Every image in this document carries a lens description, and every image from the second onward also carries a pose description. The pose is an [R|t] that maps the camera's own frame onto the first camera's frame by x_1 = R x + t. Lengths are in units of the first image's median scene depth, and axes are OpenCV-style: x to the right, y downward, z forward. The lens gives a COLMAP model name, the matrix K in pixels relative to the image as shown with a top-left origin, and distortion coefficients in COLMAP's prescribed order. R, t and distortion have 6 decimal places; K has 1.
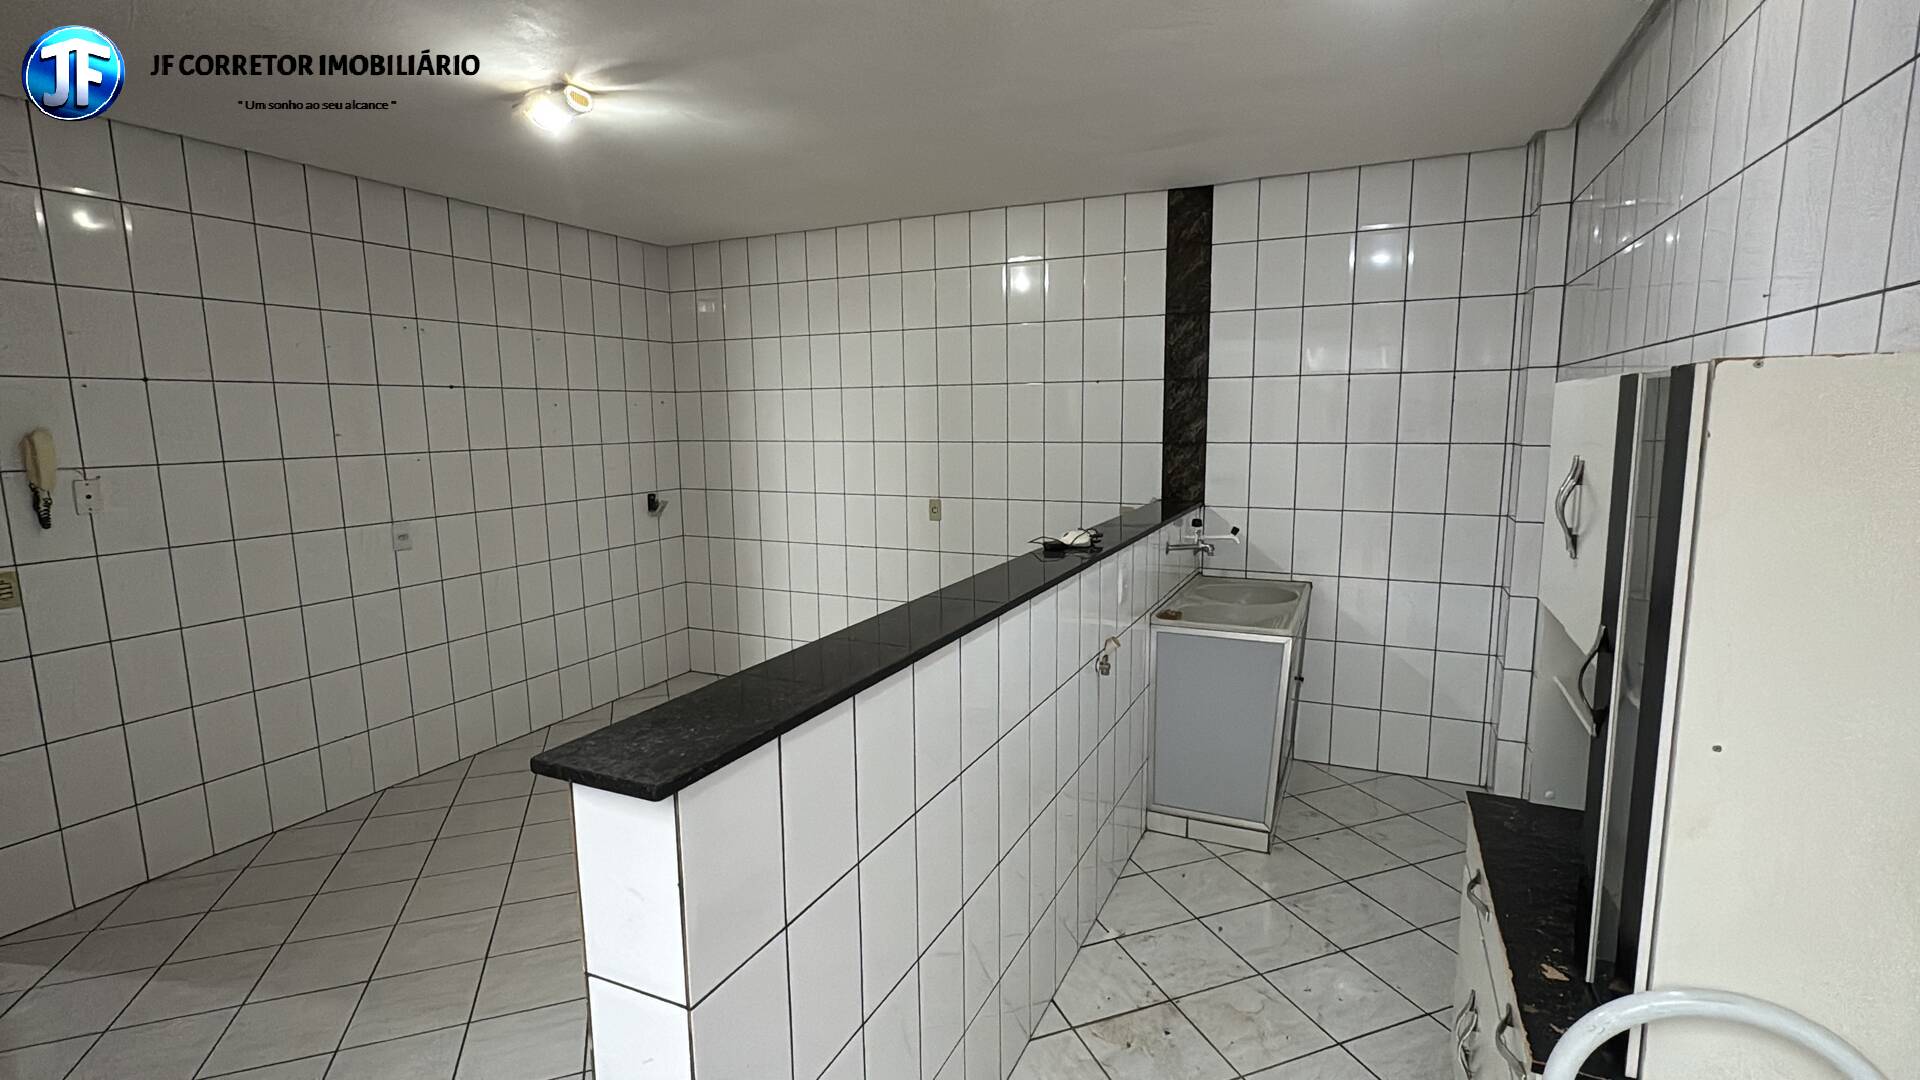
lens RADIAL K [[877.1, 0, 957.1], [0, 877.1, 542.9], [0, 0, 1]] dist [0.001288, -0.001253]
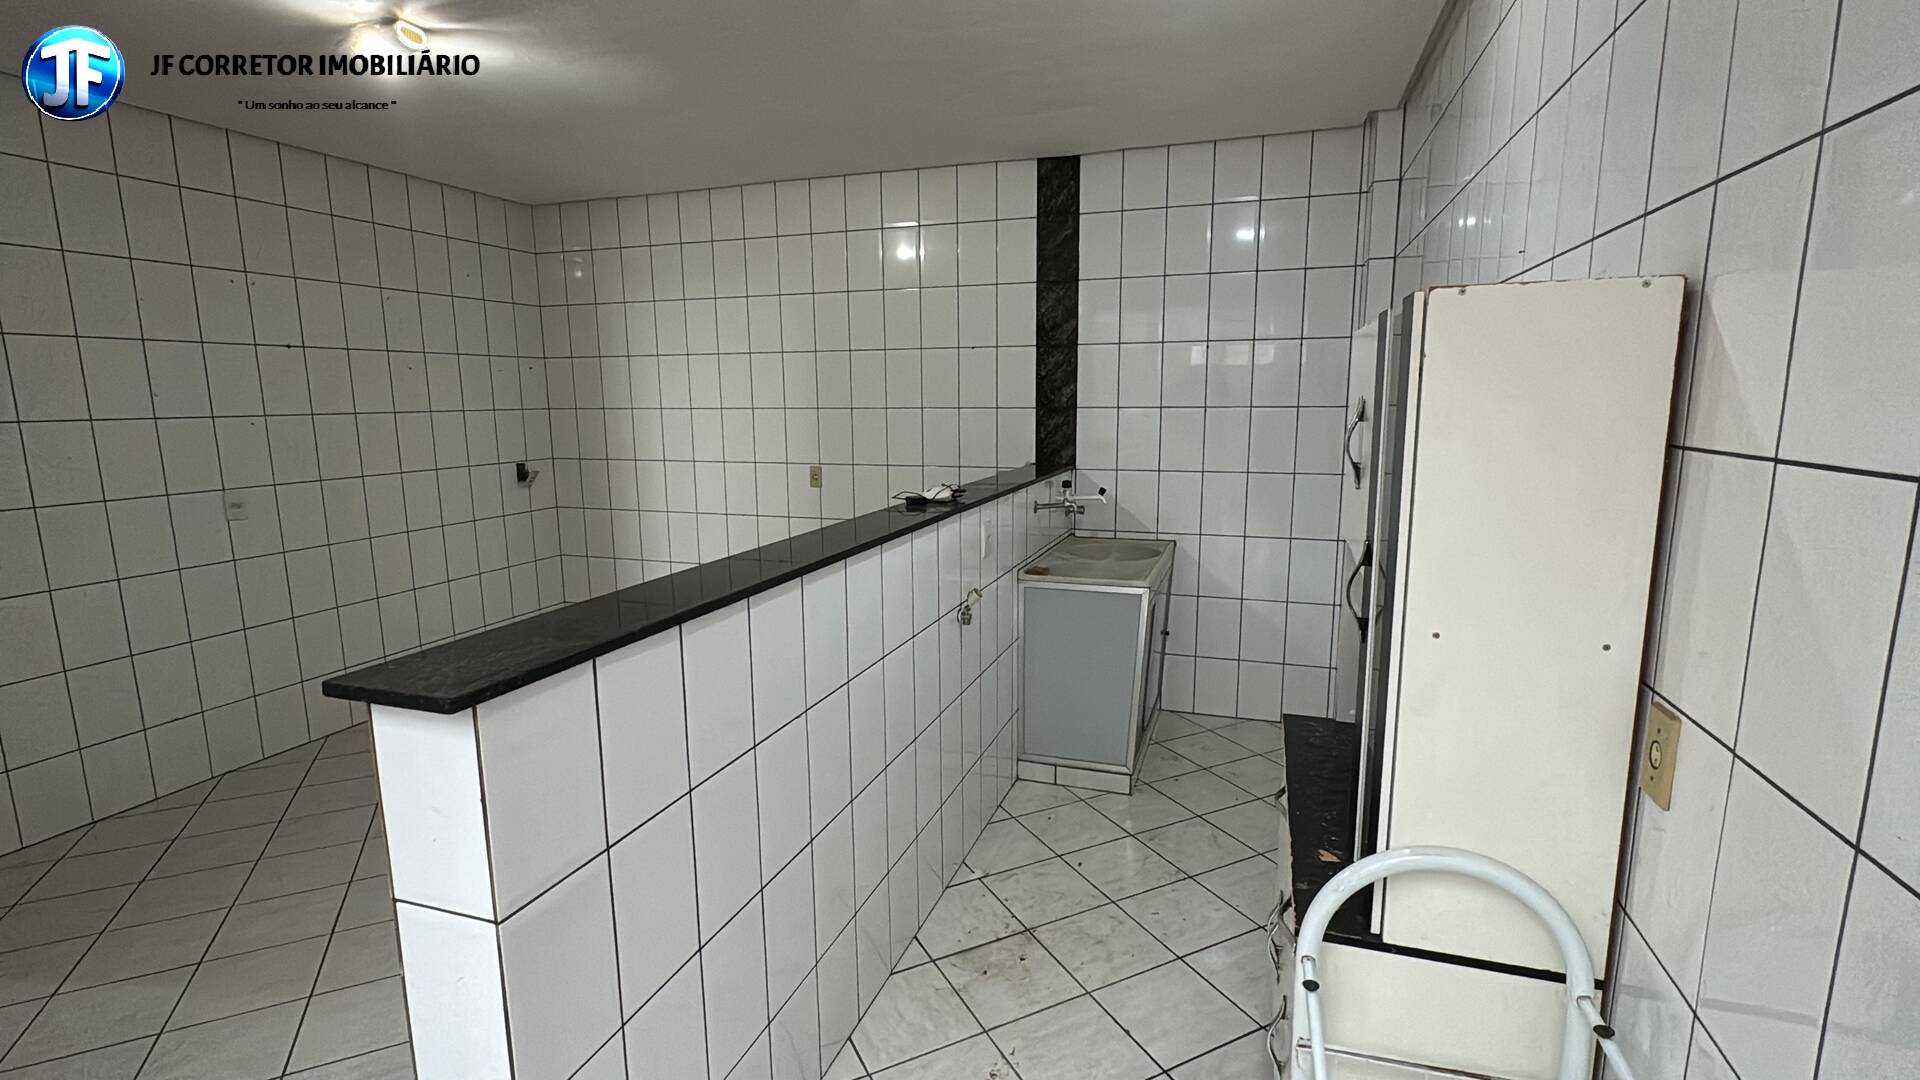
lens RADIAL K [[877.1, 0, 955.9], [0, 877.1, 541.0], [0, 0, 1]] dist [0.001288, -0.001253]
pose [[0.994266, -0.014269, 0.105982, 0.037725], [0.012100, 0.999704, 0.021087, 0.023520], [-0.106252, -0.019684, 0.994144, -0.017135]]
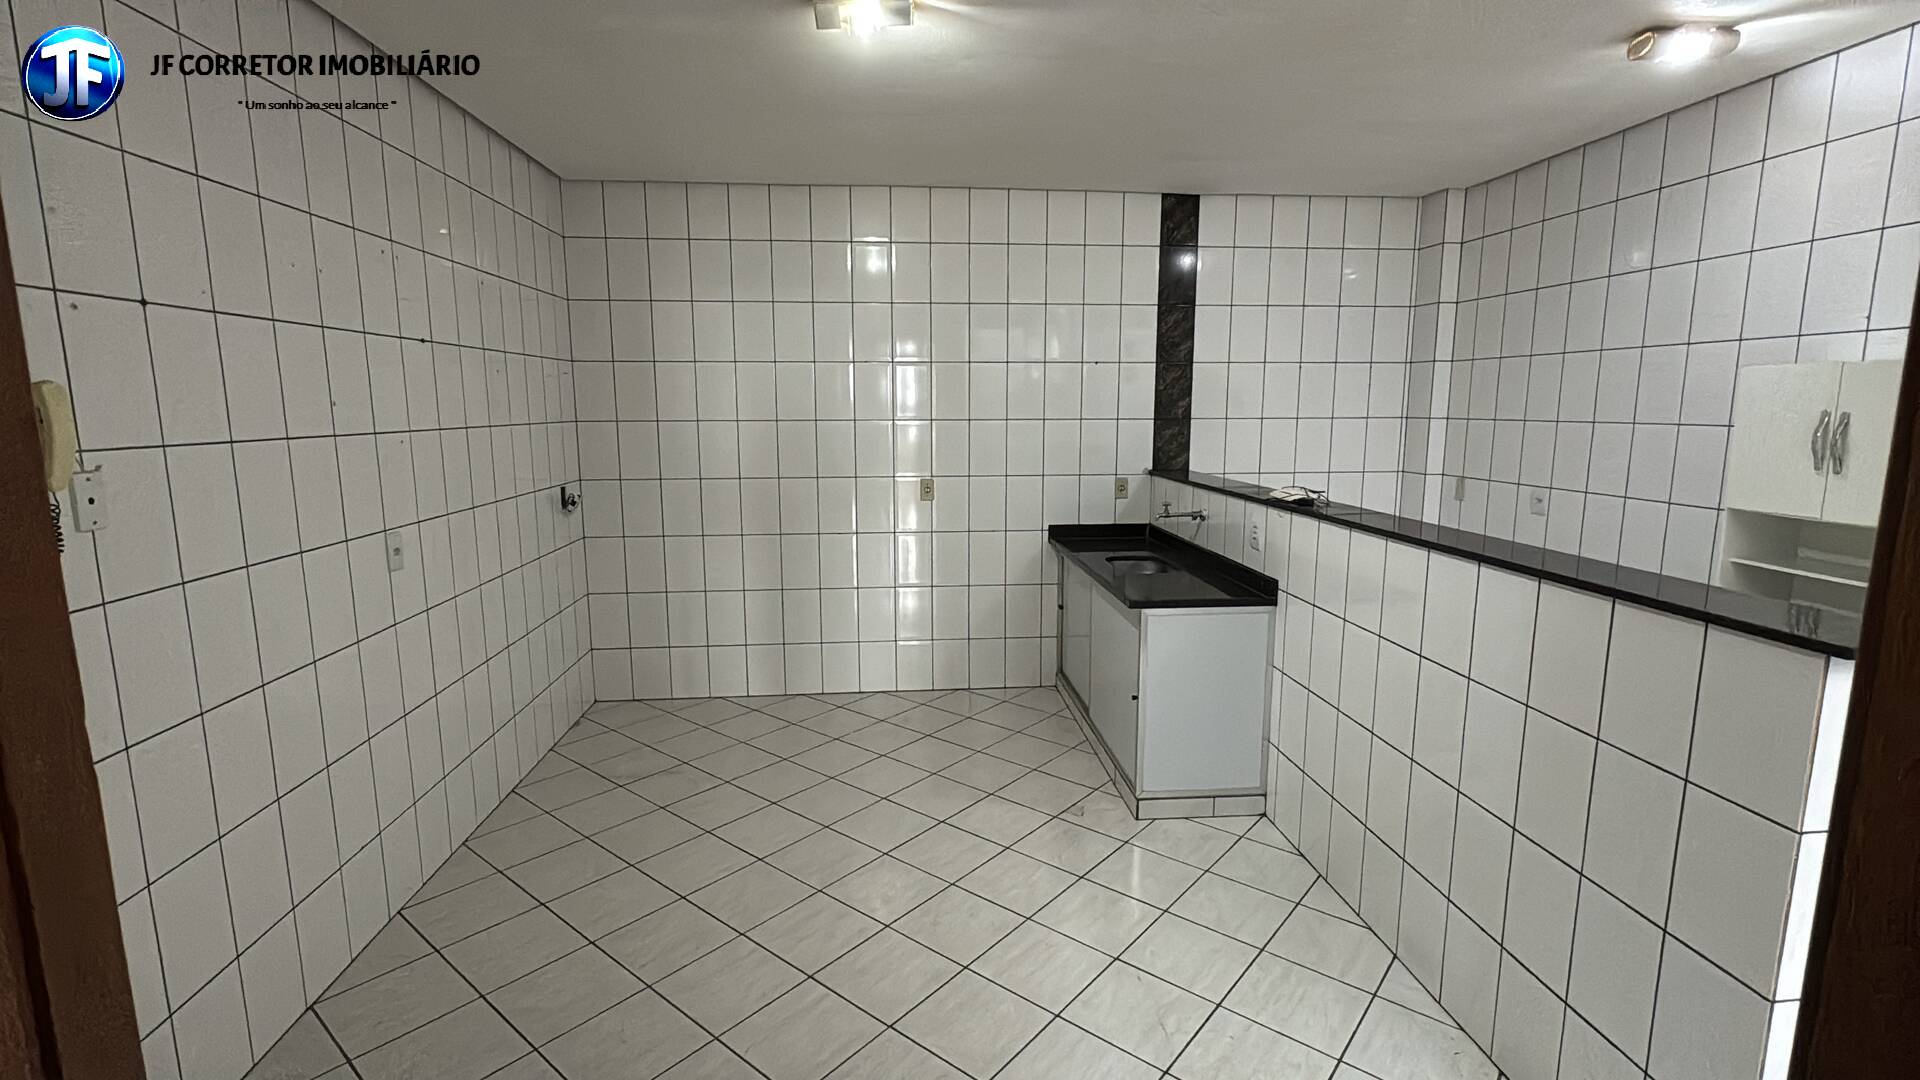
lens RADIAL K [[877.1, 0, 955.7], [0, 877.1, 537.2], [0, 0, 1]] dist [0.001288, -0.001253]
pose [[0.865557, -0.066791, 0.496337, -0.682712], [0.066117, 0.997632, 0.018948, -0.002011], [-0.496427, 0.016416, 0.867923, 0.192245]]
